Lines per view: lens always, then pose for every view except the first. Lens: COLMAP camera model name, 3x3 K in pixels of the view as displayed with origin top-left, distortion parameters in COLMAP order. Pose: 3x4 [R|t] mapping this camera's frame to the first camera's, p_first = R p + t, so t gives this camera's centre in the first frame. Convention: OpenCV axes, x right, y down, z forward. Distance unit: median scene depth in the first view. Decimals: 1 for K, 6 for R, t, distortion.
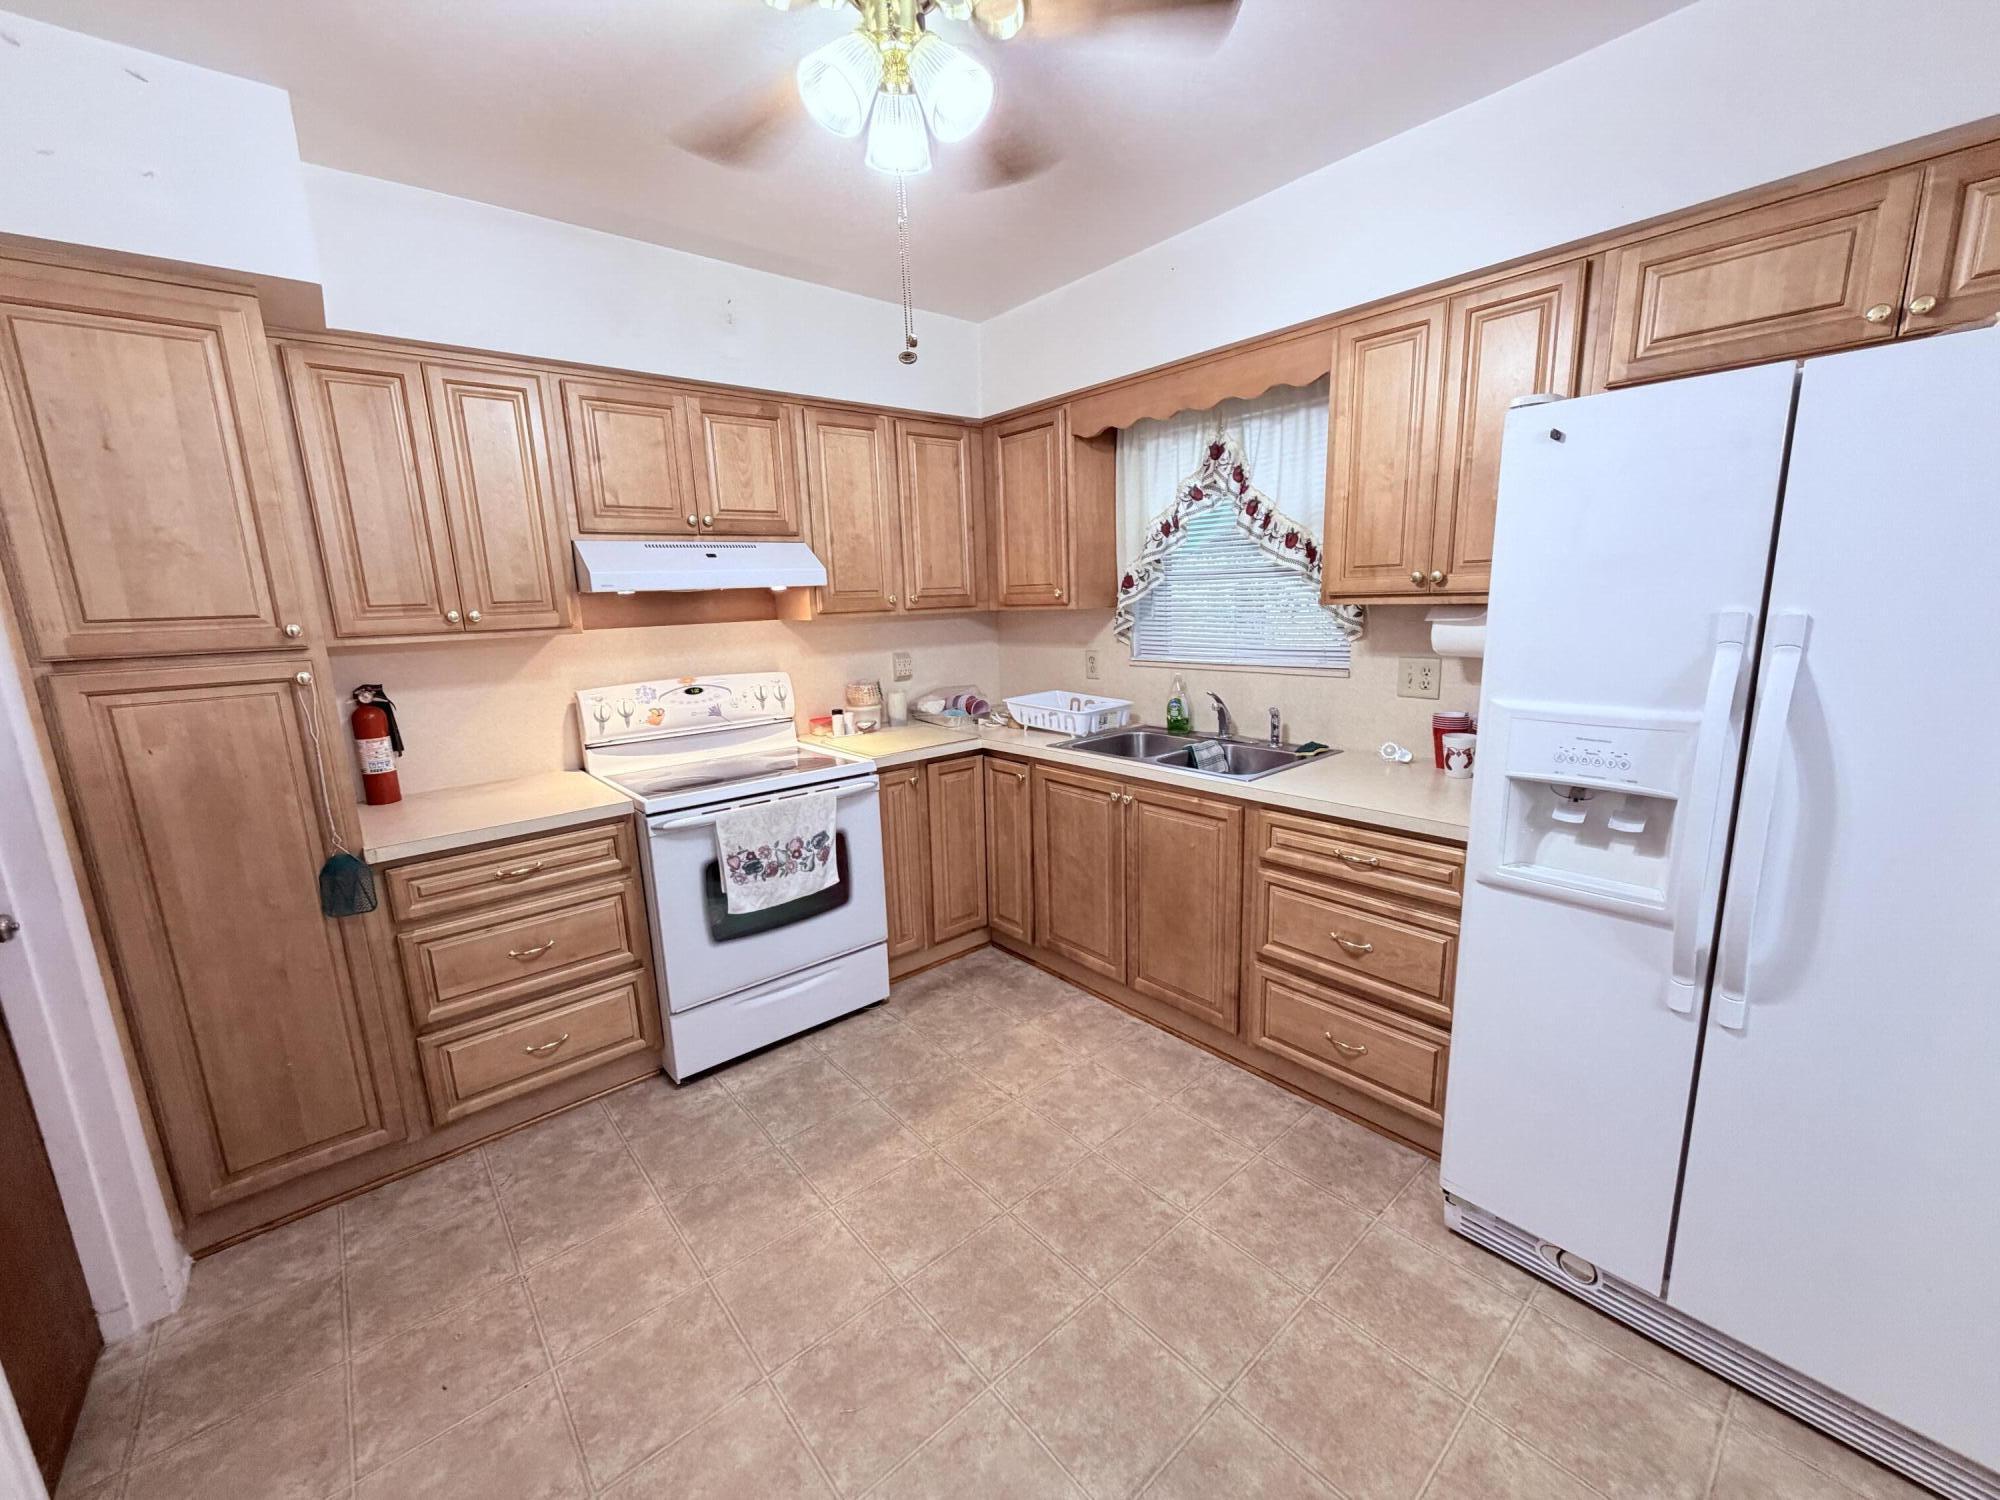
lens RADIAL K [[801.1, 0, 1005.9], [0, 801.1, 749.9], [0, 0, 1]] dist [0.001696, 0.000098]
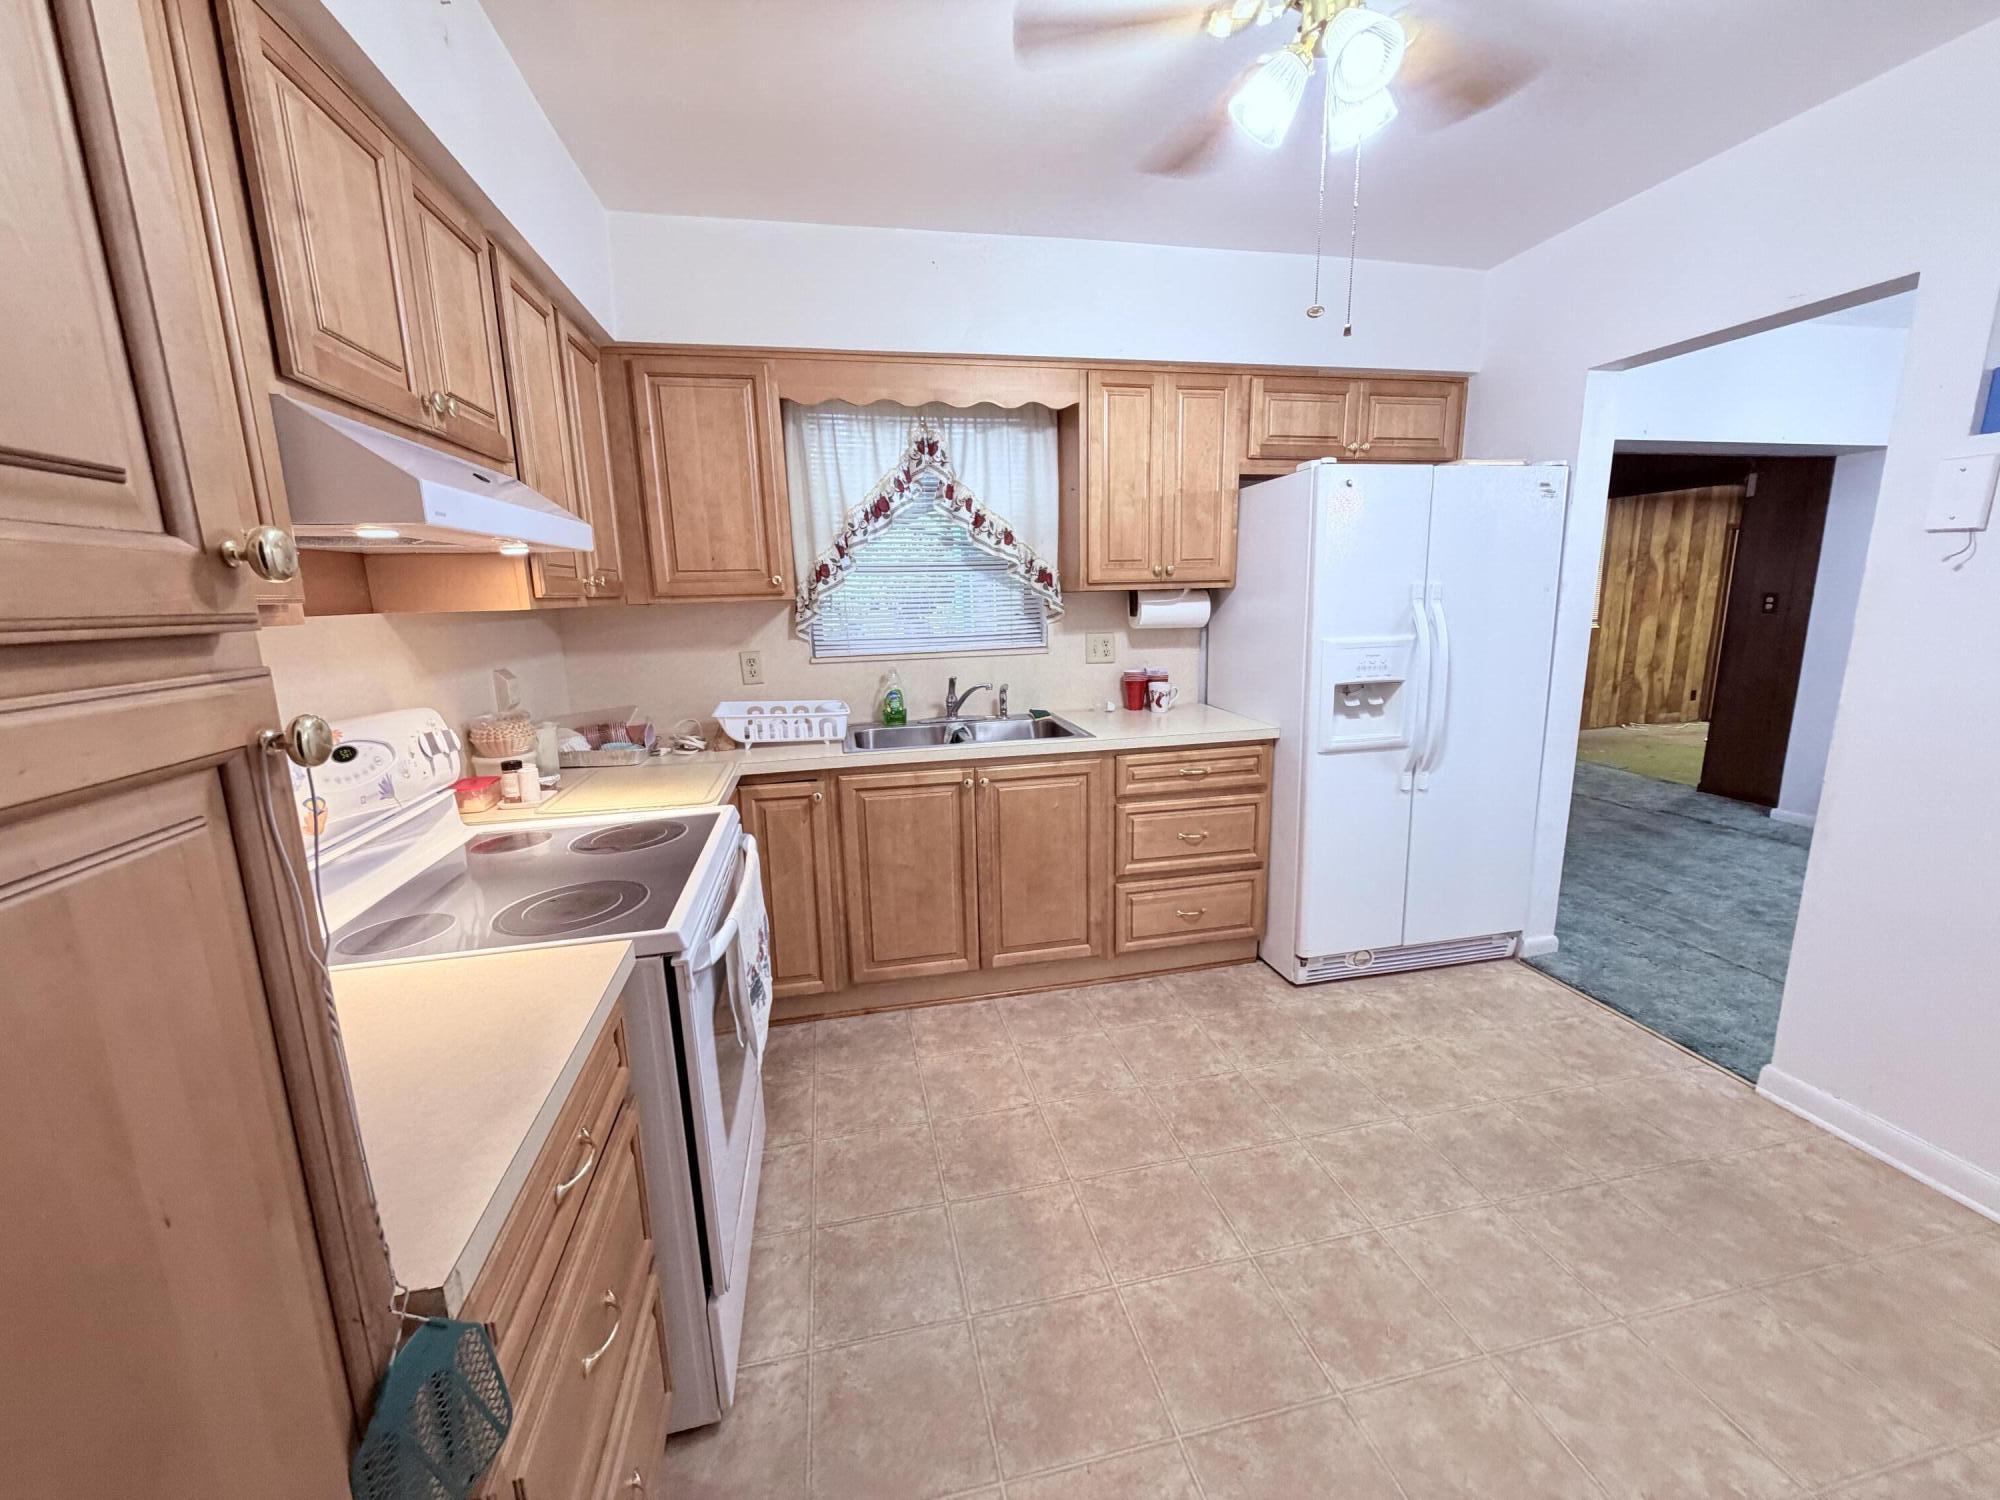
lens RADIAL K [[801.1, 0, 1005.5], [0, 801.1, 748.0], [0, 0, 1]] dist [0.001696, 0.000098]
pose [[0.469970, -0.149028, 0.870011, -0.703427], [0.177640, 0.981447, 0.072157, -0.047539], [-0.864623, 0.120637, 0.487723, 0.477326]]
